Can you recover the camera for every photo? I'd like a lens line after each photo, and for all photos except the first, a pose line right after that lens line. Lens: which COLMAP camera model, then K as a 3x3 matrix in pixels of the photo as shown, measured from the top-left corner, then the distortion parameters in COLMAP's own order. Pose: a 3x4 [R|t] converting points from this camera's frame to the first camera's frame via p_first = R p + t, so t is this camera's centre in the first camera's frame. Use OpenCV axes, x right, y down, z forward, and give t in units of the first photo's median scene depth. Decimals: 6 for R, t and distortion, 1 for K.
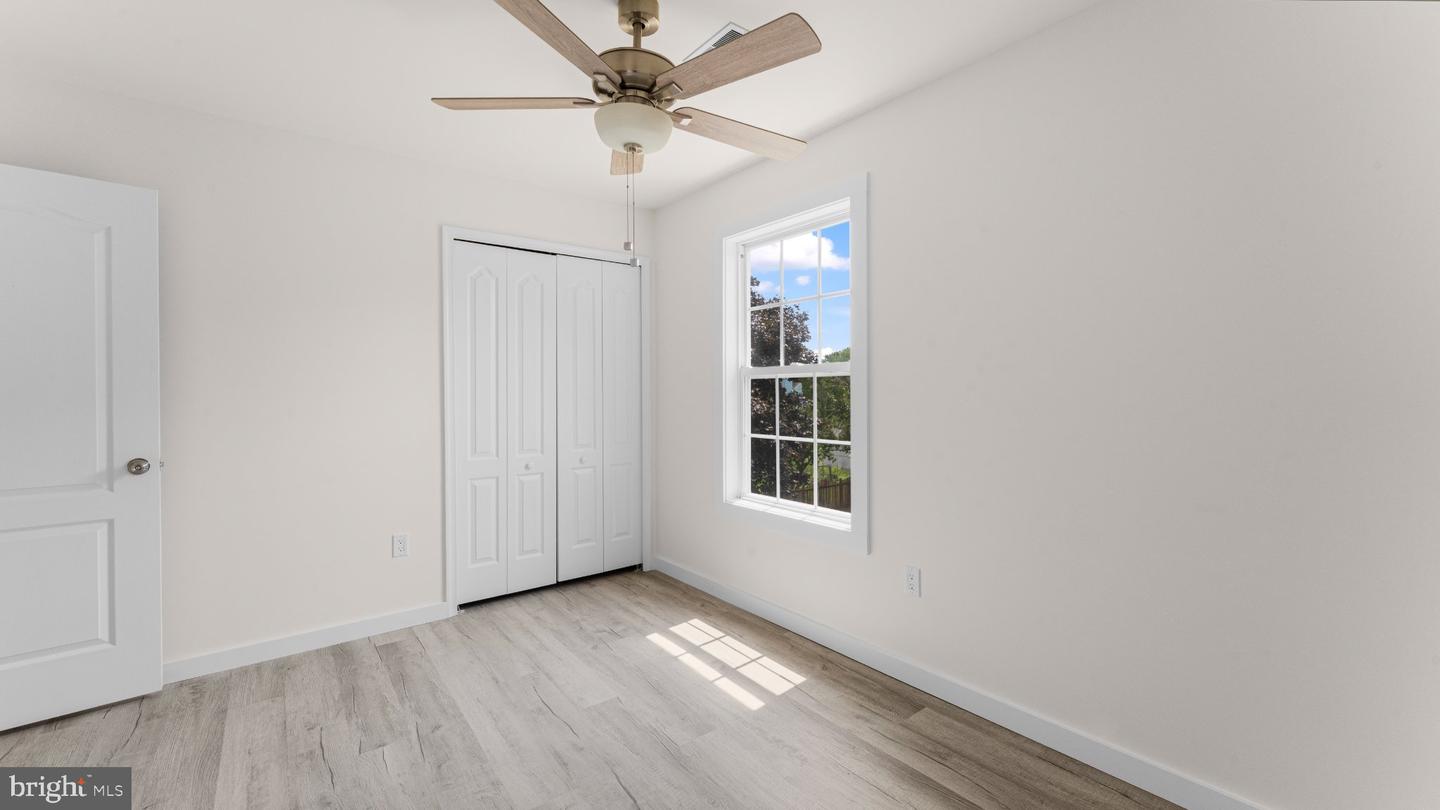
lens RADIAL K [[578.5, 0, 728.3], [0, 578.5, 392.6], [0, 0, 1]] dist [-0.000221, -0.000146]
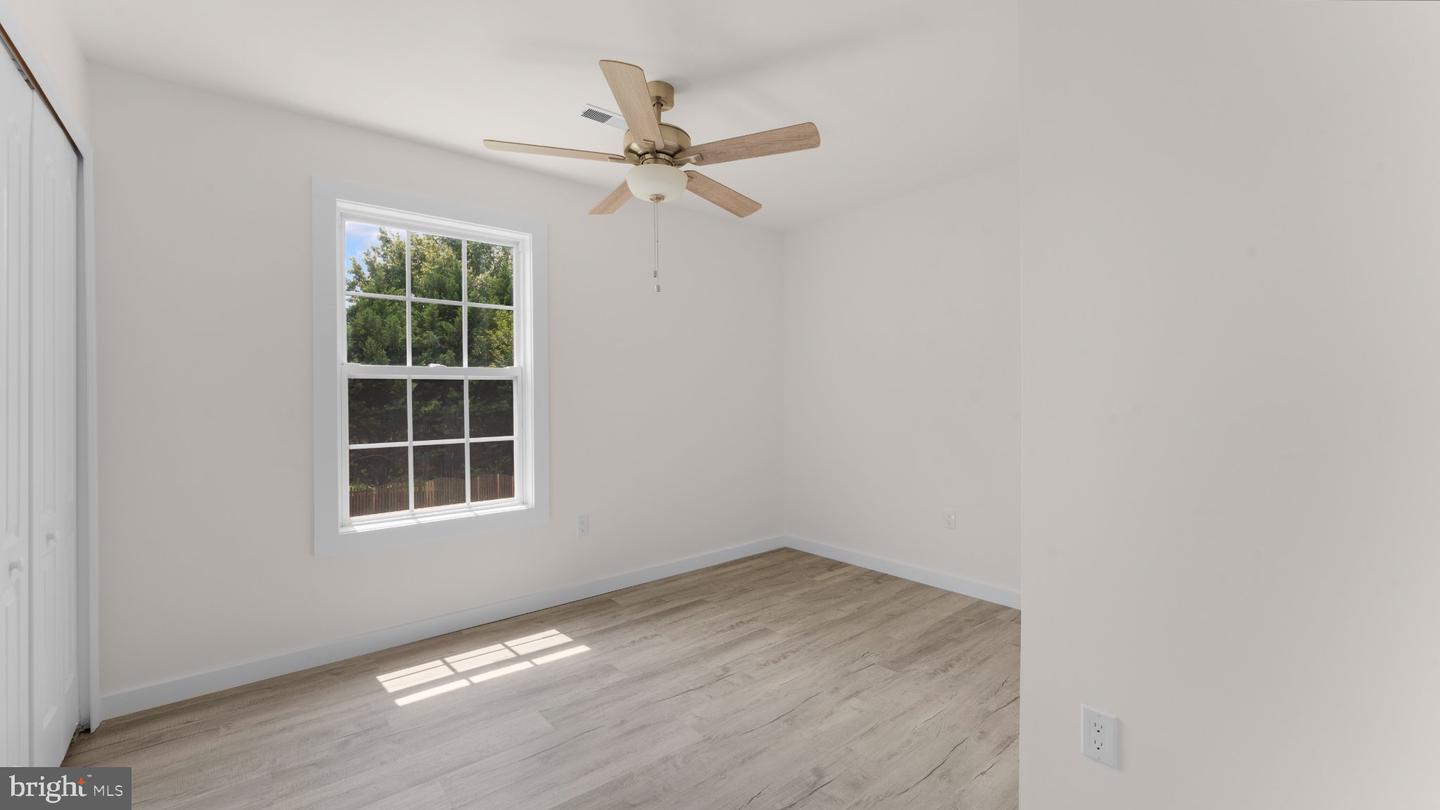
lens RADIAL K [[576.7, 0, 710.4], [0, 576.7, 400.4], [0, 0, 1]] dist [0.000755, 0.000052]
pose [[-0.033401, -0.000089, 0.999442, -0.941484], [0.004689, 0.999989, 0.000246, 0.012183], [-0.999431, 0.004695, -0.033400, 0.612521]]
